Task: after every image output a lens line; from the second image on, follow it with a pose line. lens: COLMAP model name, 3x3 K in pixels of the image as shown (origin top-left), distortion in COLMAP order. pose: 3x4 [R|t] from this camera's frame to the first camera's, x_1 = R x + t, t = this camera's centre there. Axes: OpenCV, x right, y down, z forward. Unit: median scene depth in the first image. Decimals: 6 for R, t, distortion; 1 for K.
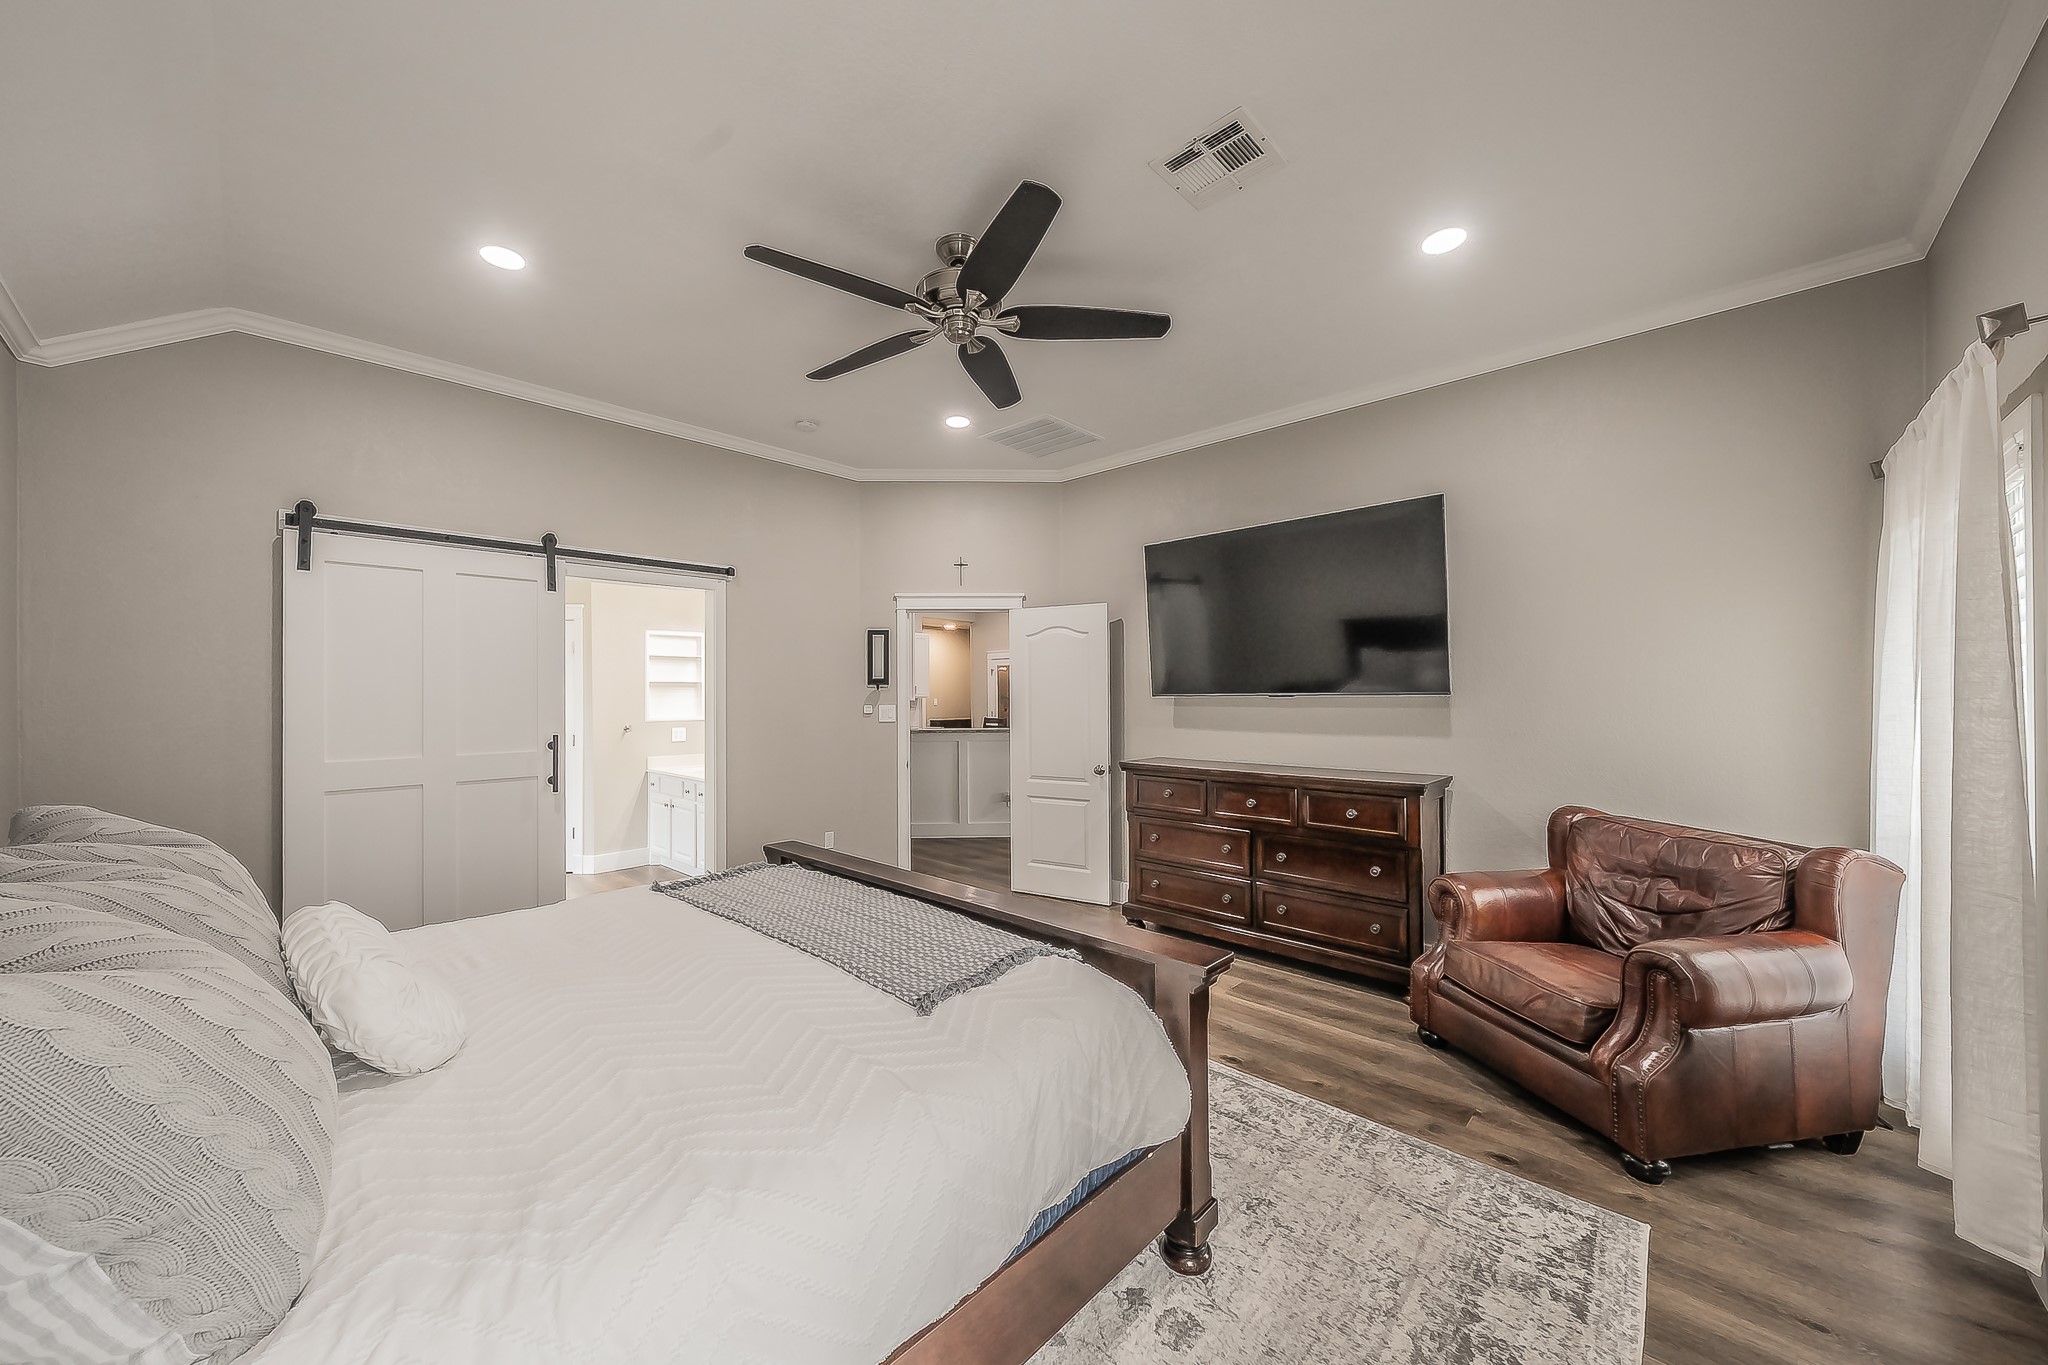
lens RADIAL K [[732.1, 0, 988.5], [0, 732.1, 692.8], [0, 0, 1]] dist [-0.009282, 0.001467]
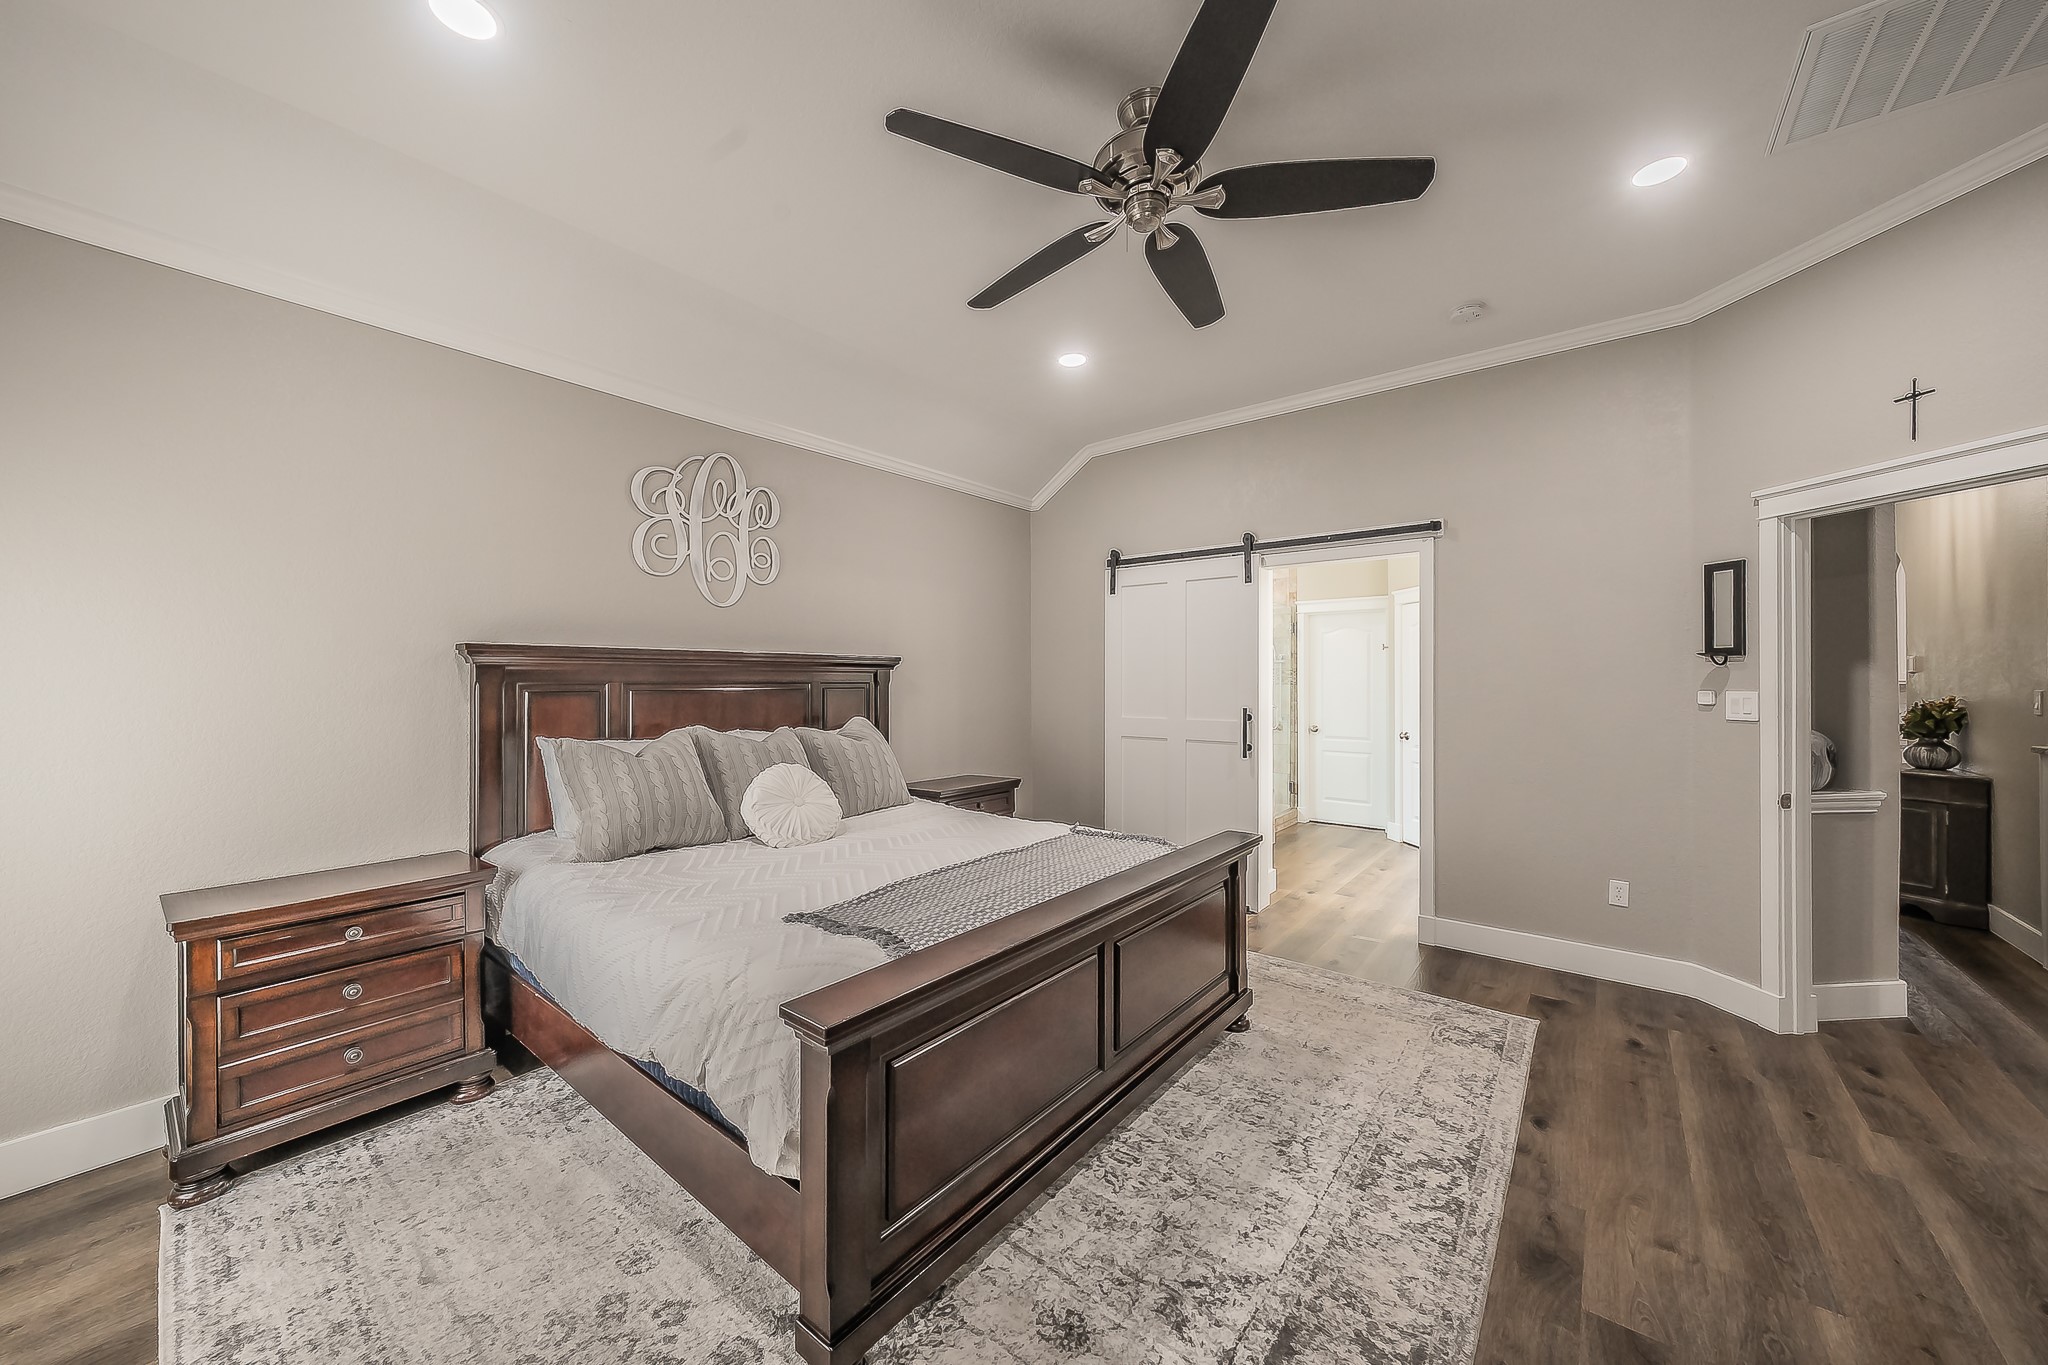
lens RADIAL K [[732.1, 0, 1043.8], [0, 732.1, 681.1], [0, 0, 1]] dist [-0.009282, 0.001467]
pose [[0.120545, 0.006510, -0.992687, 0.423397], [-0.000666, 0.999979, 0.006477, 0.006652], [0.992708, -0.000119, 0.120547, 0.450850]]
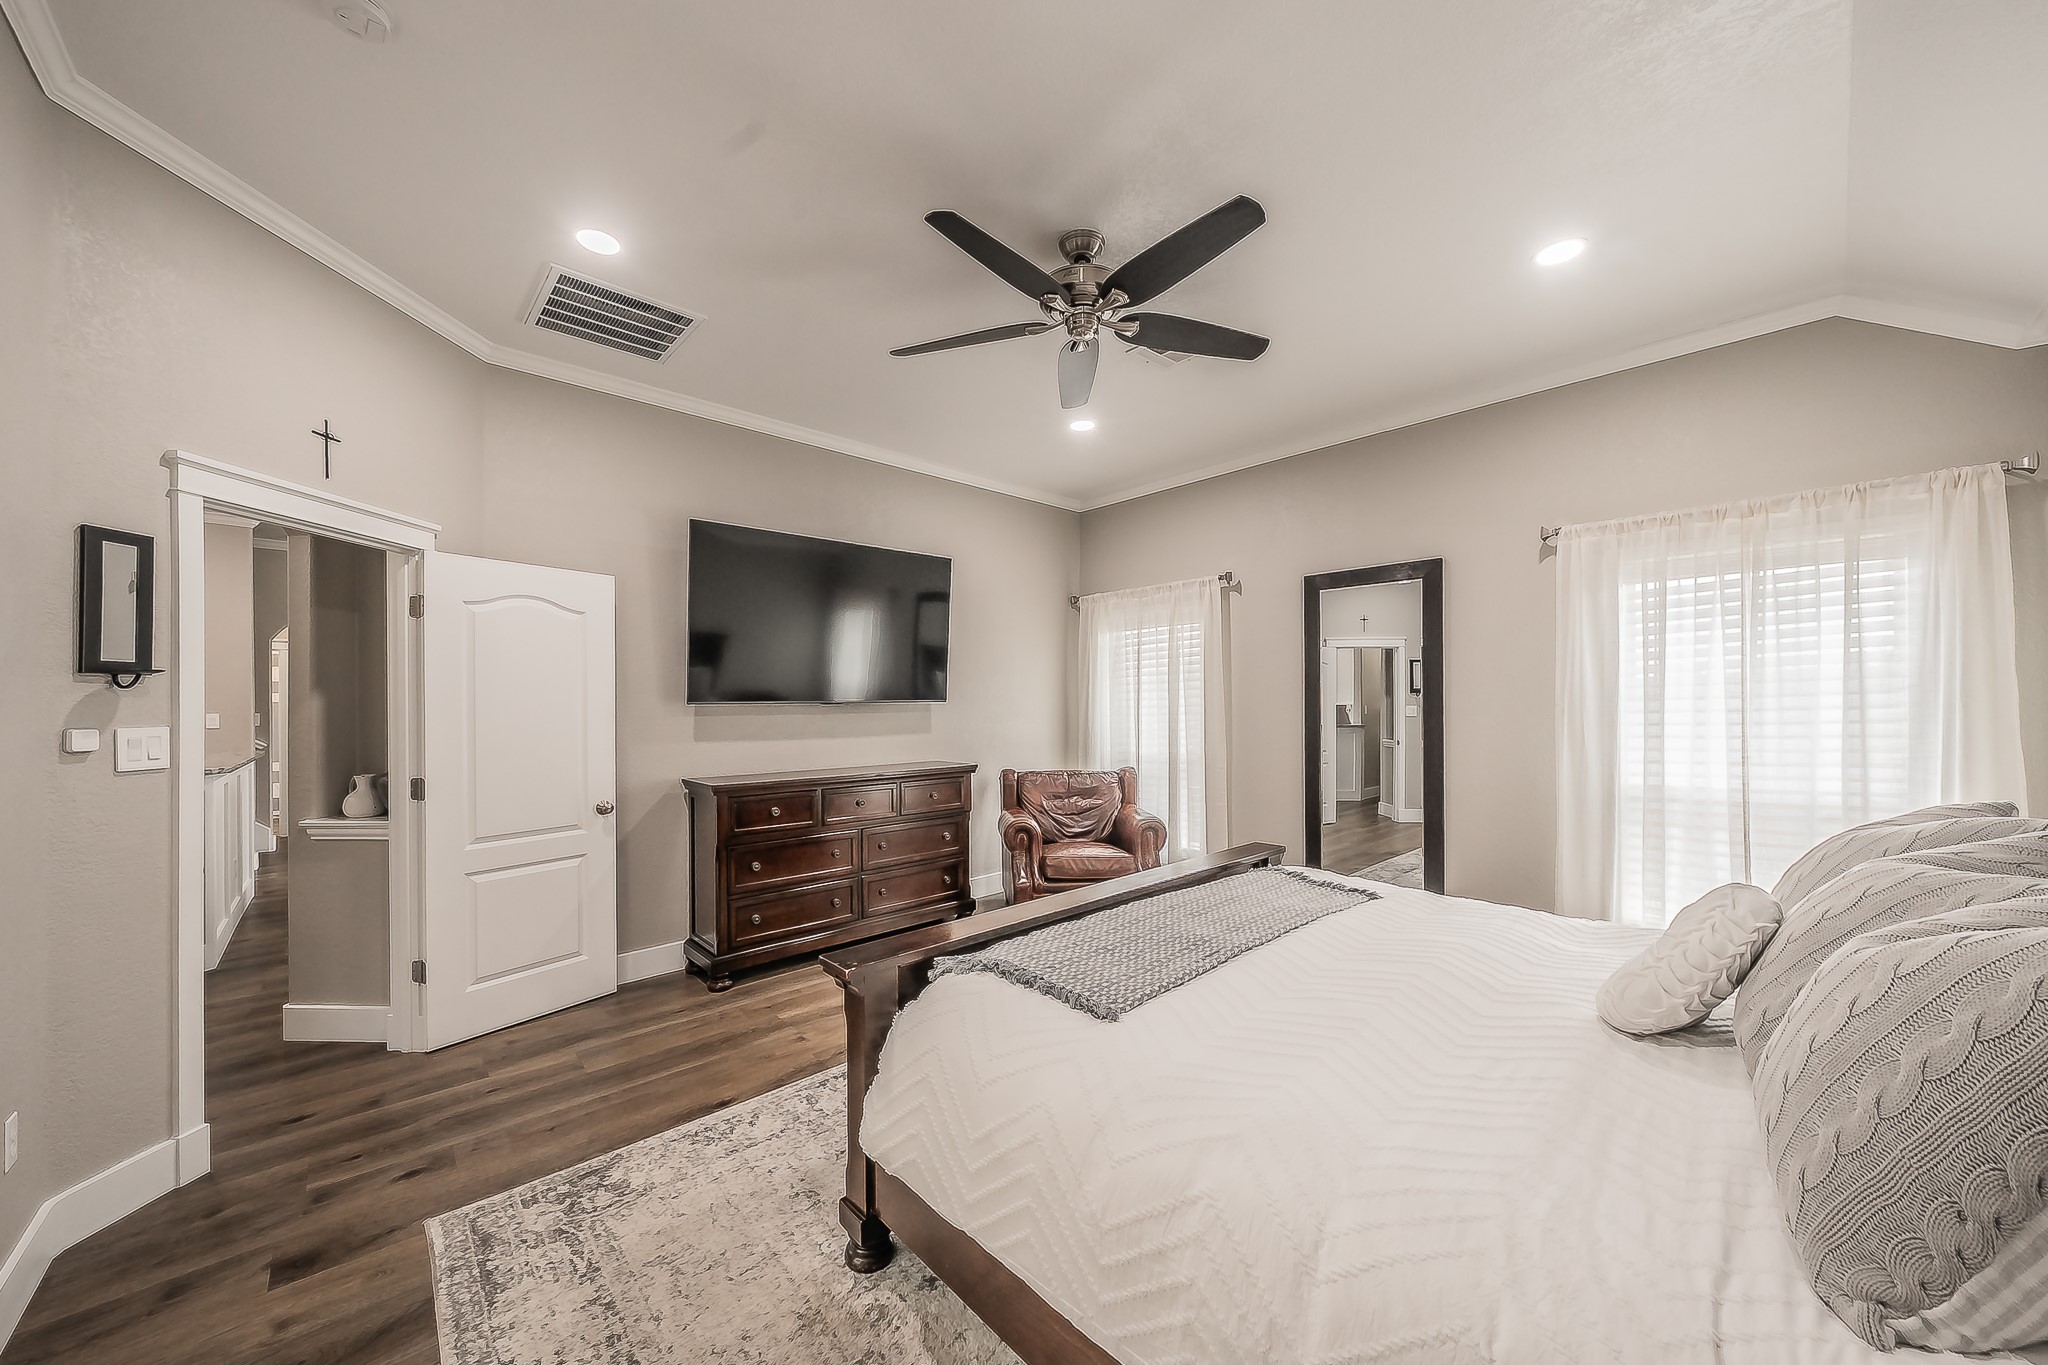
lens RADIAL K [[732.1, 0, 1031.0], [0, 732.1, 698.3], [0, 0, 1]] dist [-0.009282, 0.001467]
pose [[0.048611, 0.012654, 0.998738, -0.589533], [0.007201, 0.999889, -0.013019, 0.011530], [-0.998792, 0.007825, 0.048515, 0.585925]]
